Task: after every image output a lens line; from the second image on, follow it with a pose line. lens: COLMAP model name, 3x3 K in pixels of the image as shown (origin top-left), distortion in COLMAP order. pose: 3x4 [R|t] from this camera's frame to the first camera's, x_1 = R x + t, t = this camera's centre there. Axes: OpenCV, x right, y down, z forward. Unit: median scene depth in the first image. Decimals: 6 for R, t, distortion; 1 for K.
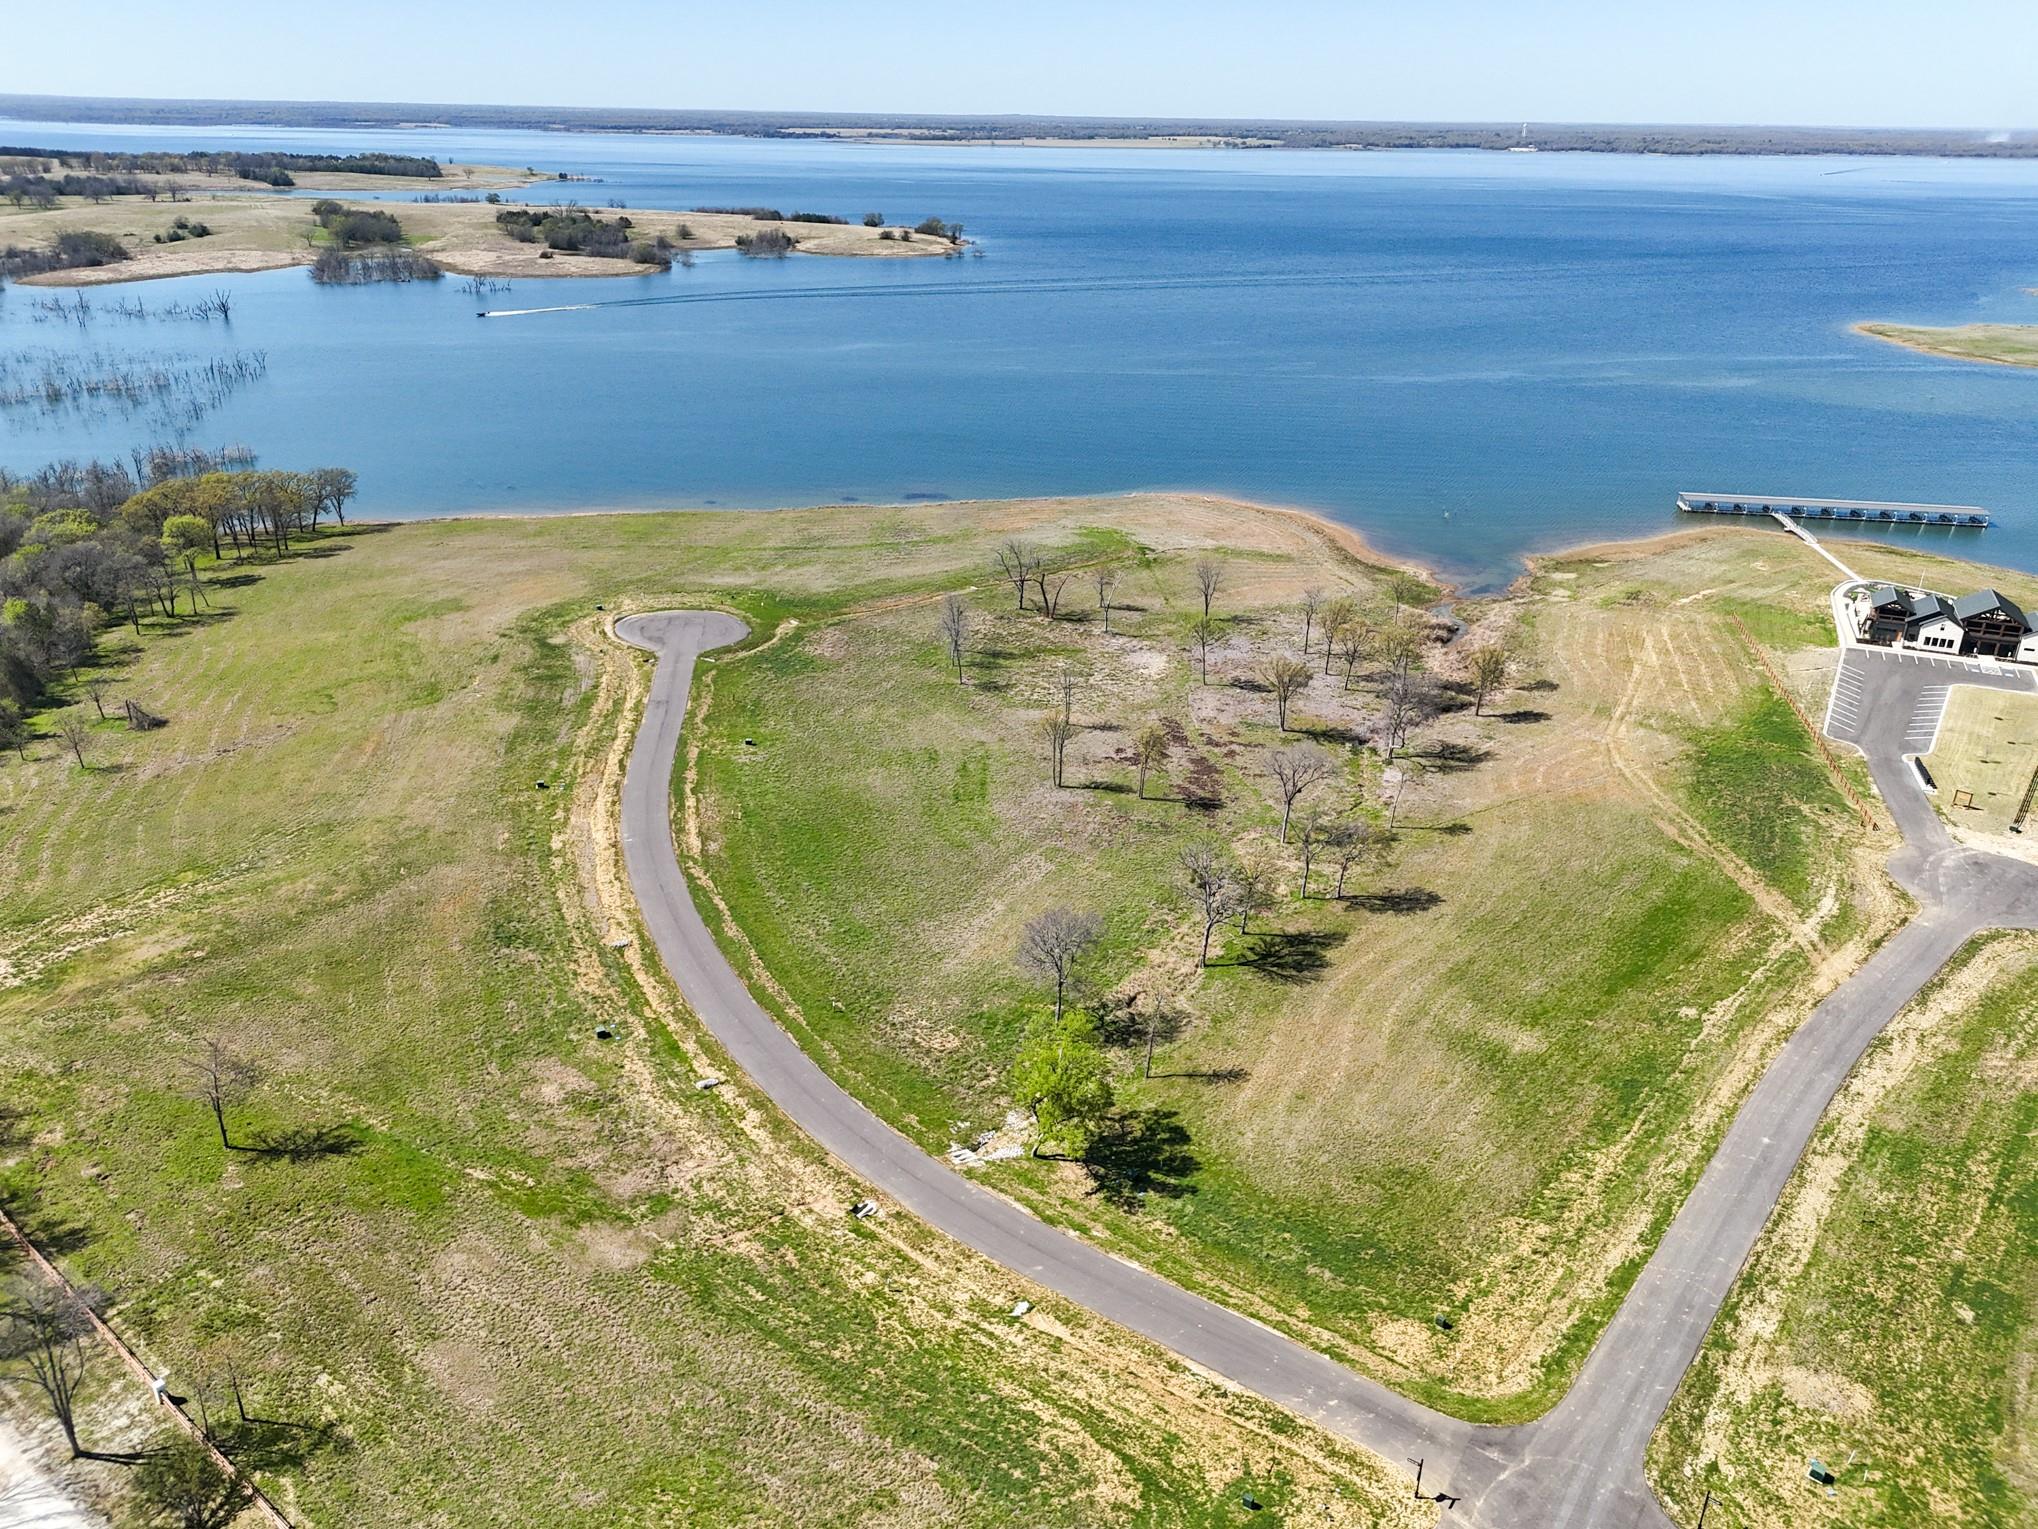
lens RADIAL K [[1497.7, 0, 1018.3], [0, 1497.7, 764.5], [0, 0, 1]] dist [0.064332, -0.063072]
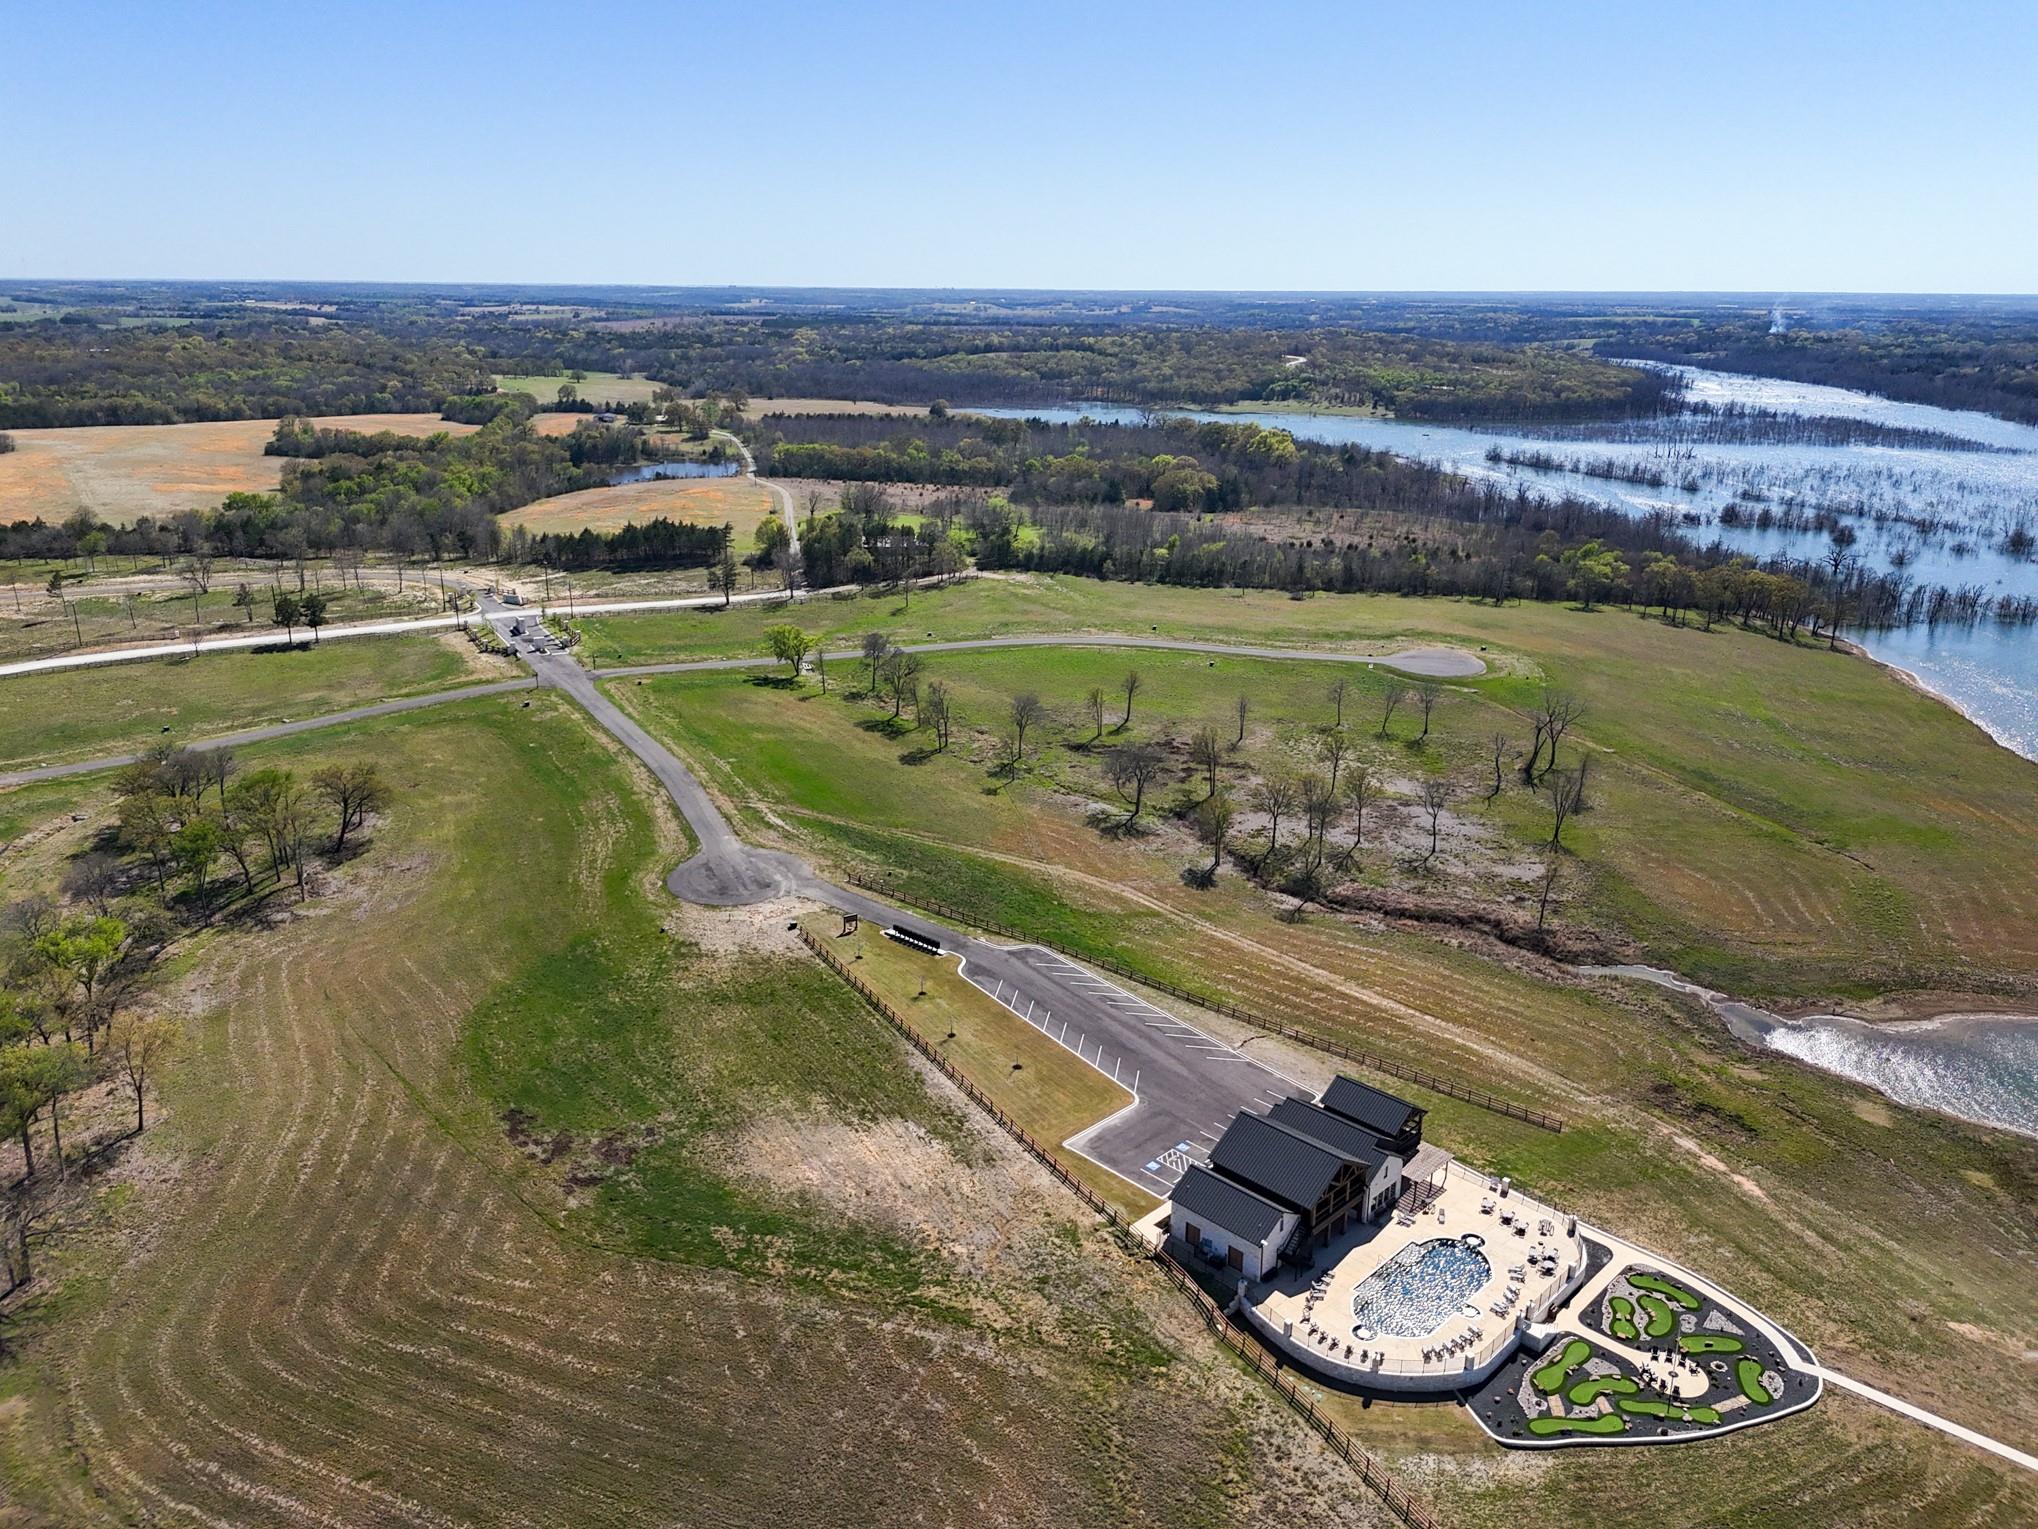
lens RADIAL K [[1497.7, 0, 1020.1], [0, 1497.7, 770.9], [0, 0, 1]] dist [0.064332, -0.063072]
pose [[-0.352516, 0.272039, -0.895392, 1.340705], [-0.384021, 0.830487, 0.403508, -0.478242], [0.853382, 0.486092, -0.188291, 1.128048]]
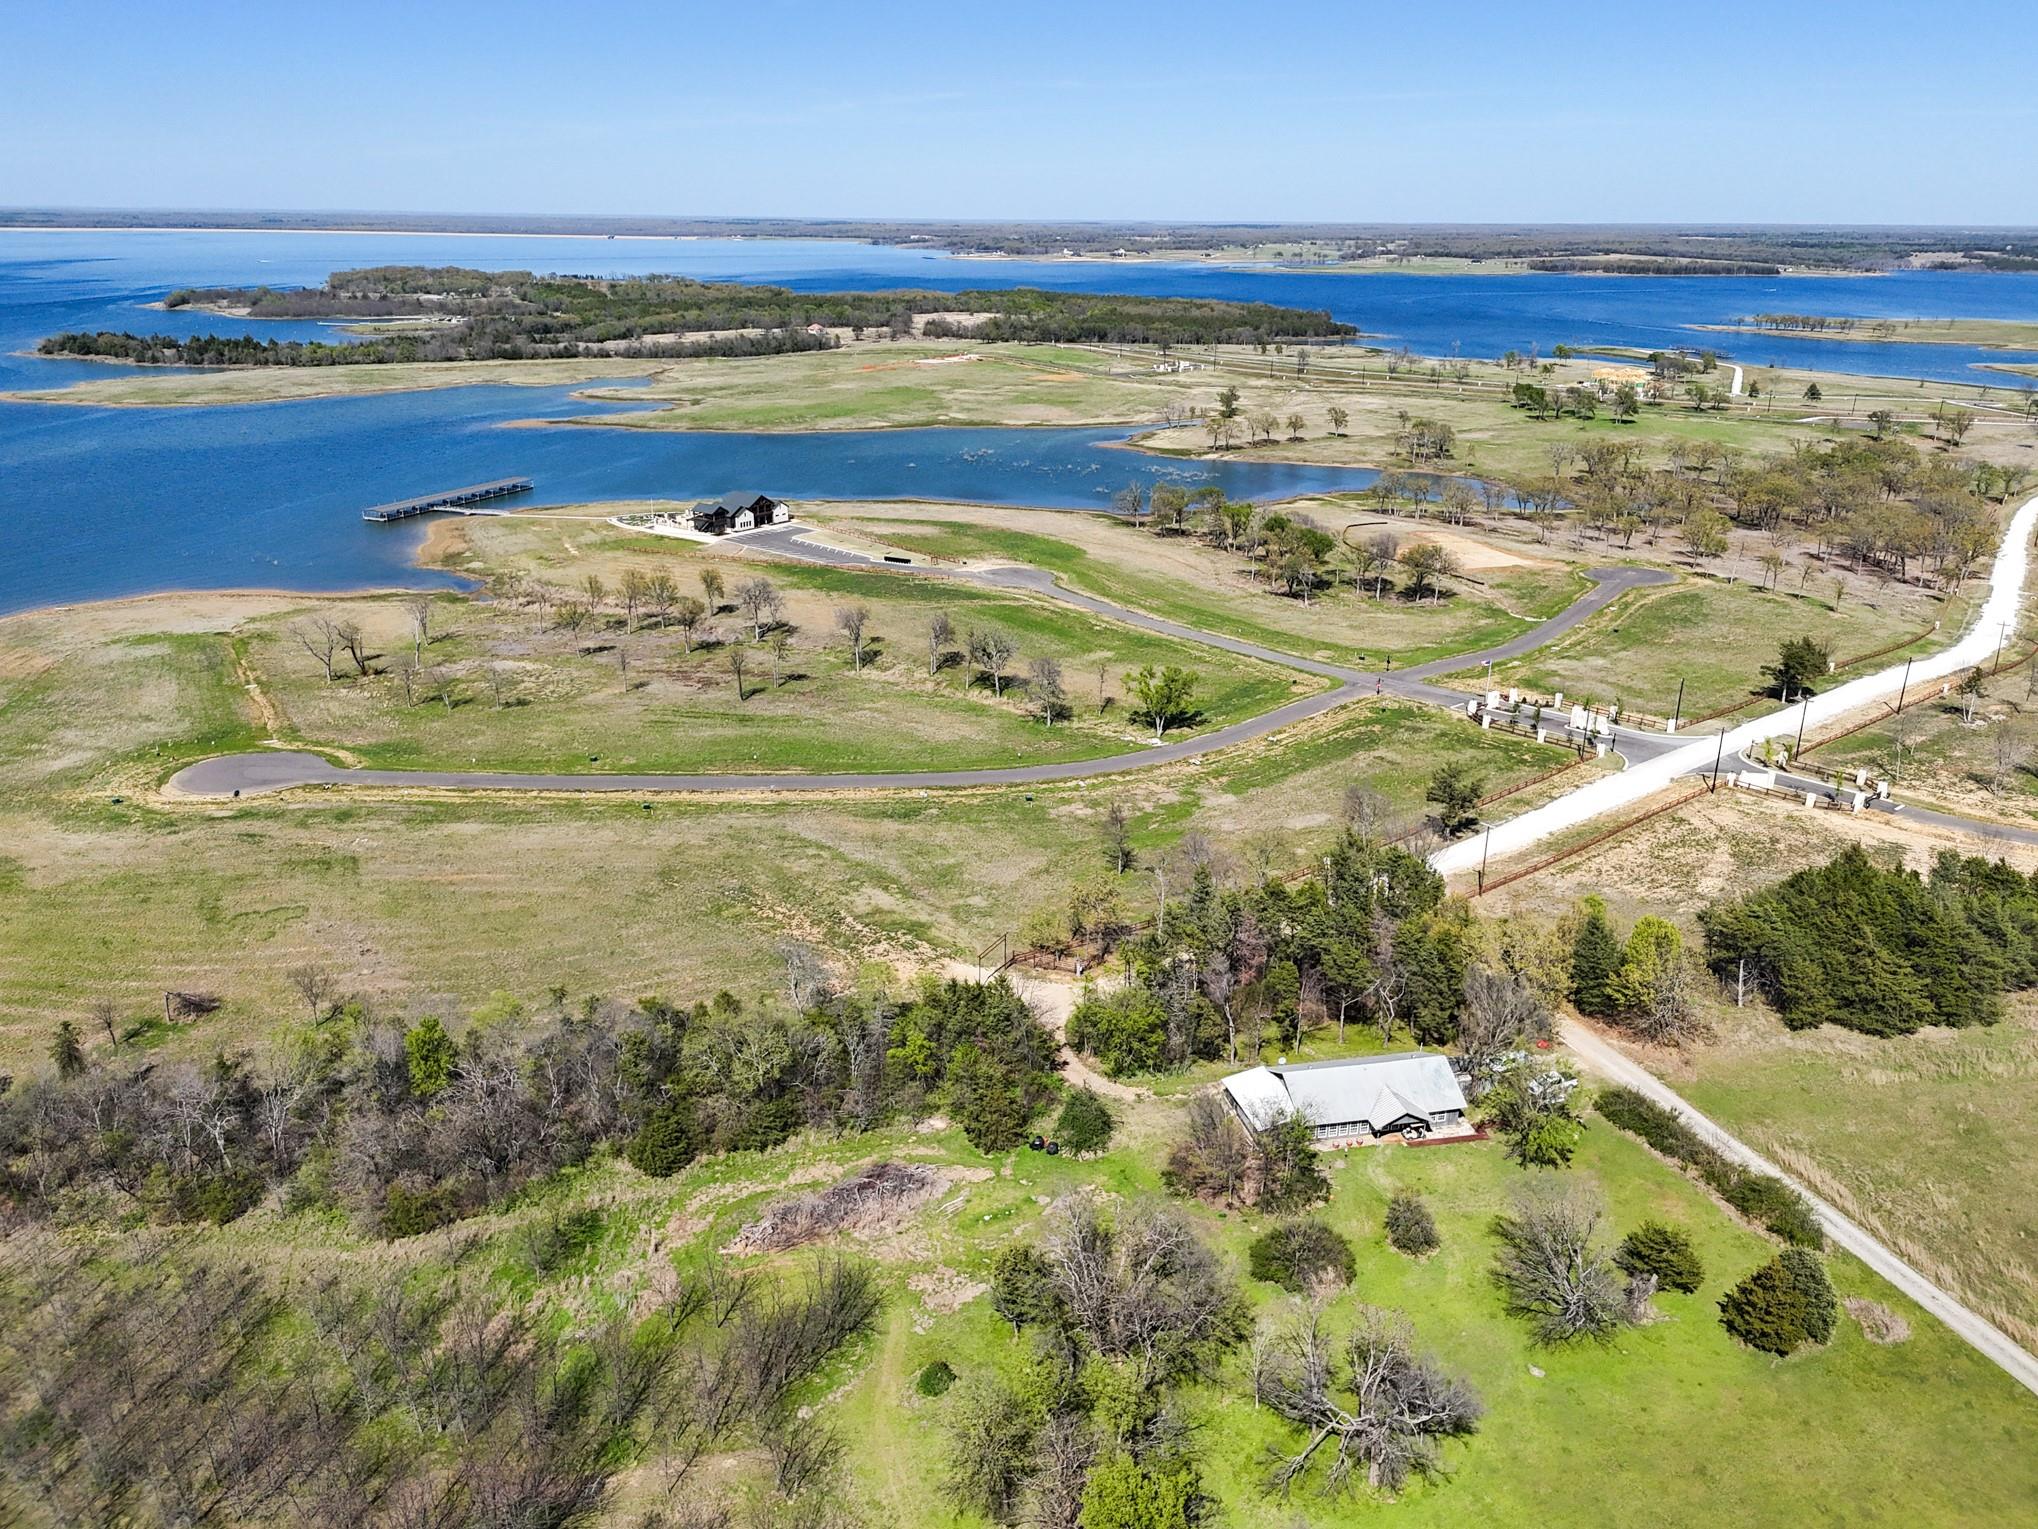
lens RADIAL K [[1497.7, 0, 1020.3], [0, 1497.7, 773.2], [0, 0, 1]] dist [0.064332, -0.063072]
pose [[0.217591, -0.352273, 0.910252, -1.113255], [0.382573, 0.888753, 0.252500, -0.164964], [-0.897937, 0.293296, 0.328155, 0.308972]]
